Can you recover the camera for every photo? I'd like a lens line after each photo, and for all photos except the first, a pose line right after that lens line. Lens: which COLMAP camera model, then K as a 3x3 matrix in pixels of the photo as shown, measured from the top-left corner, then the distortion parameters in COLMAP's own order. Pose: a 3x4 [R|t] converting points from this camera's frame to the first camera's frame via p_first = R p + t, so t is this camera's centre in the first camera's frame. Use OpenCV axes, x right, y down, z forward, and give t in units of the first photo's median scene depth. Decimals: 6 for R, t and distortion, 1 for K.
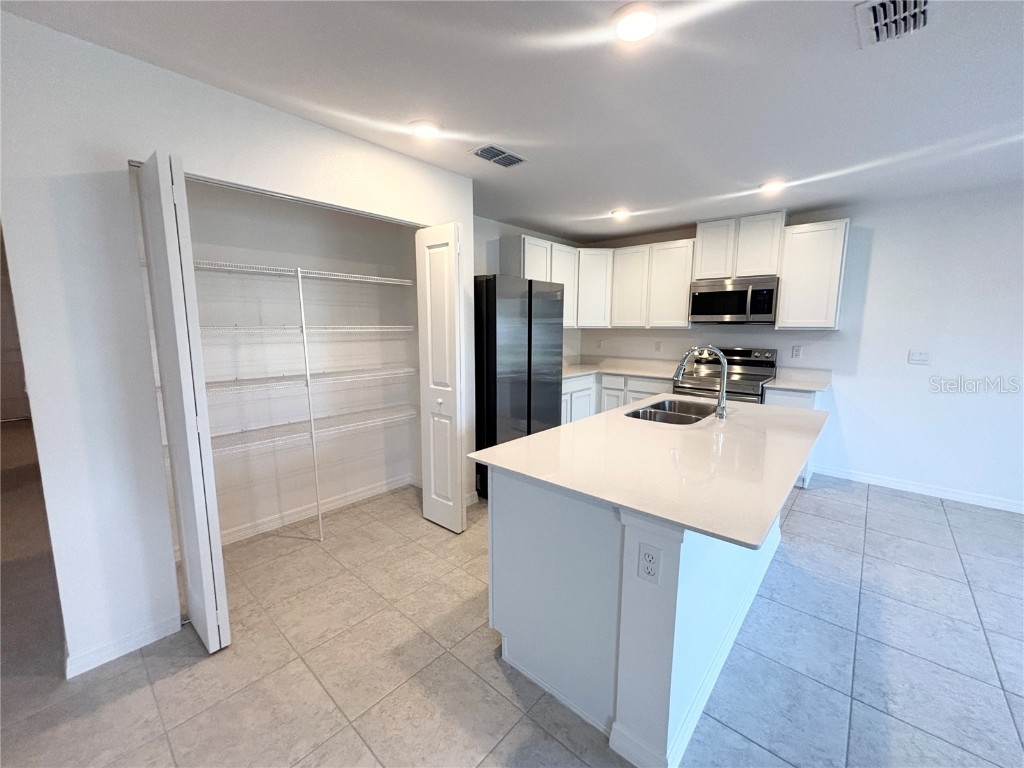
lens RADIAL K [[410.5, 0, 513.5], [0, 410.5, 382.7], [0, 0, 1]] dist [0.001792, 0.000353]
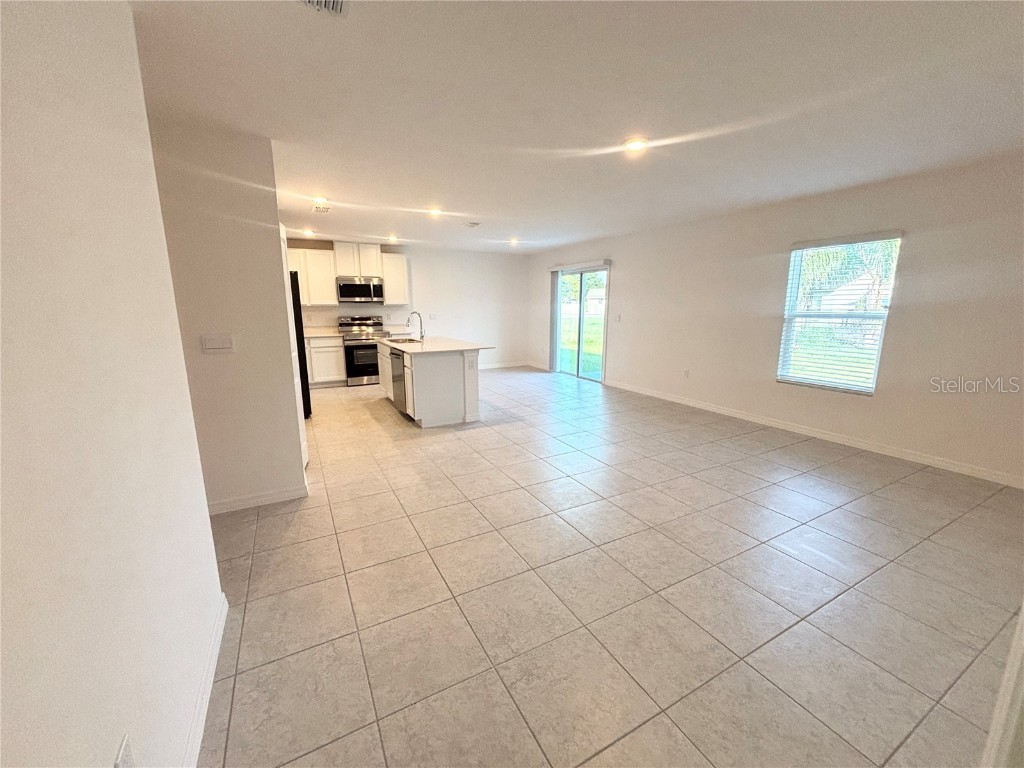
lens RADIAL K [[410.5, 0, 513.5], [0, 410.5, 382.7], [0, 0, 1]] dist [0.001792, 0.000353]
pose [[0.343010, -0.184026, 0.921129, -0.972227], [0.138032, 0.979851, 0.144357, 0.031843], [-0.929135, 0.077629, 0.361500, -0.237172]]
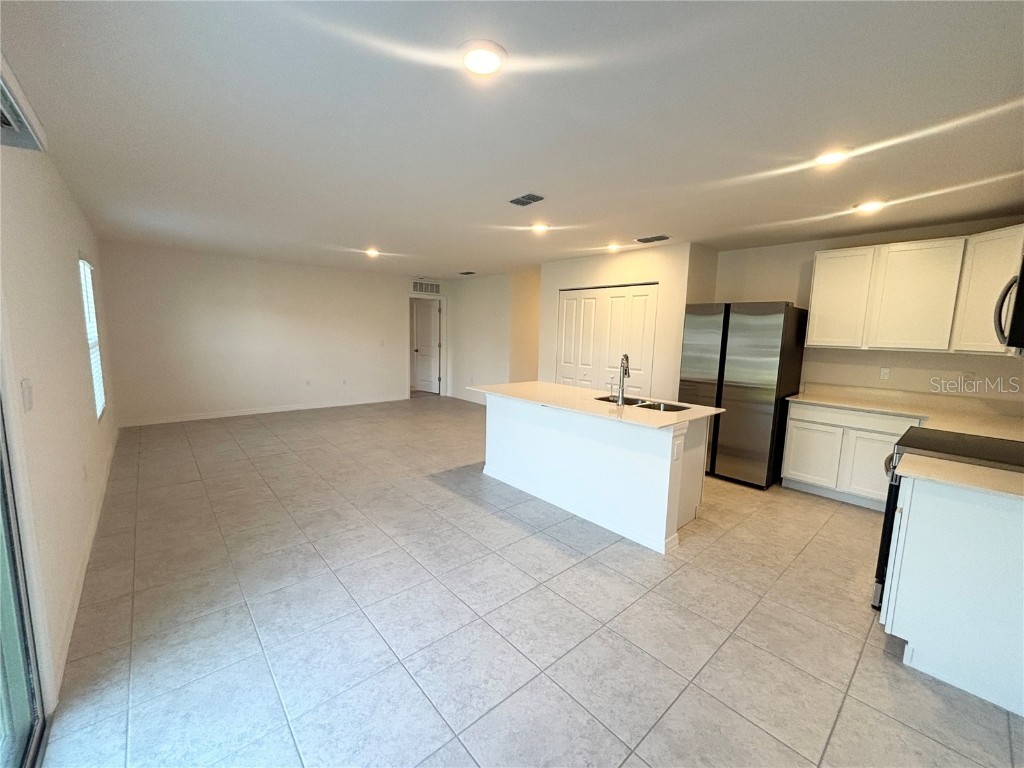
lens RADIAL K [[410.5, 0, 513.5], [0, 410.5, 382.7], [0, 0, 1]] dist [0.001792, 0.000353]
pose [[-0.120869, 0.117646, -0.985672, 1.107525], [-0.165977, 0.976579, 0.136914, -0.069706], [0.978694, 0.180147, -0.098512, 0.450678]]
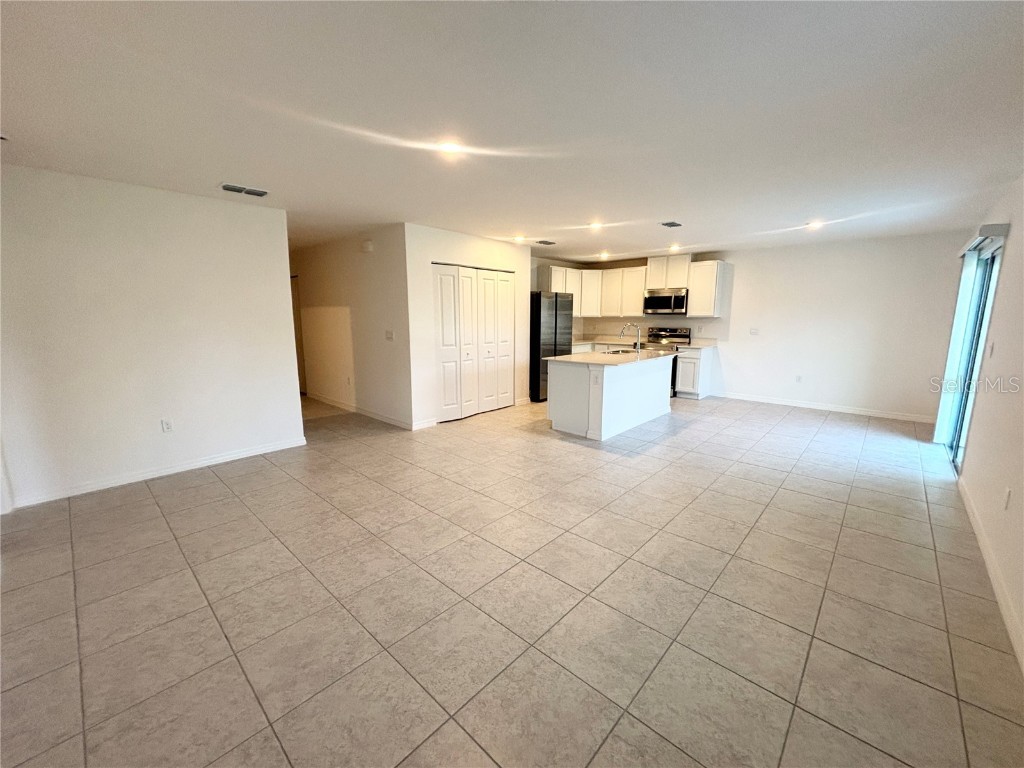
lens RADIAL K [[410.5, 0, 513.5], [0, 410.5, 382.7], [0, 0, 1]] dist [0.001792, 0.000353]
pose [[0.999818, -0.001150, -0.019042, -0.107561], [0.001558, 0.999769, 0.021415, 0.120027], [0.019013, -0.021440, 0.999589, -0.839011]]
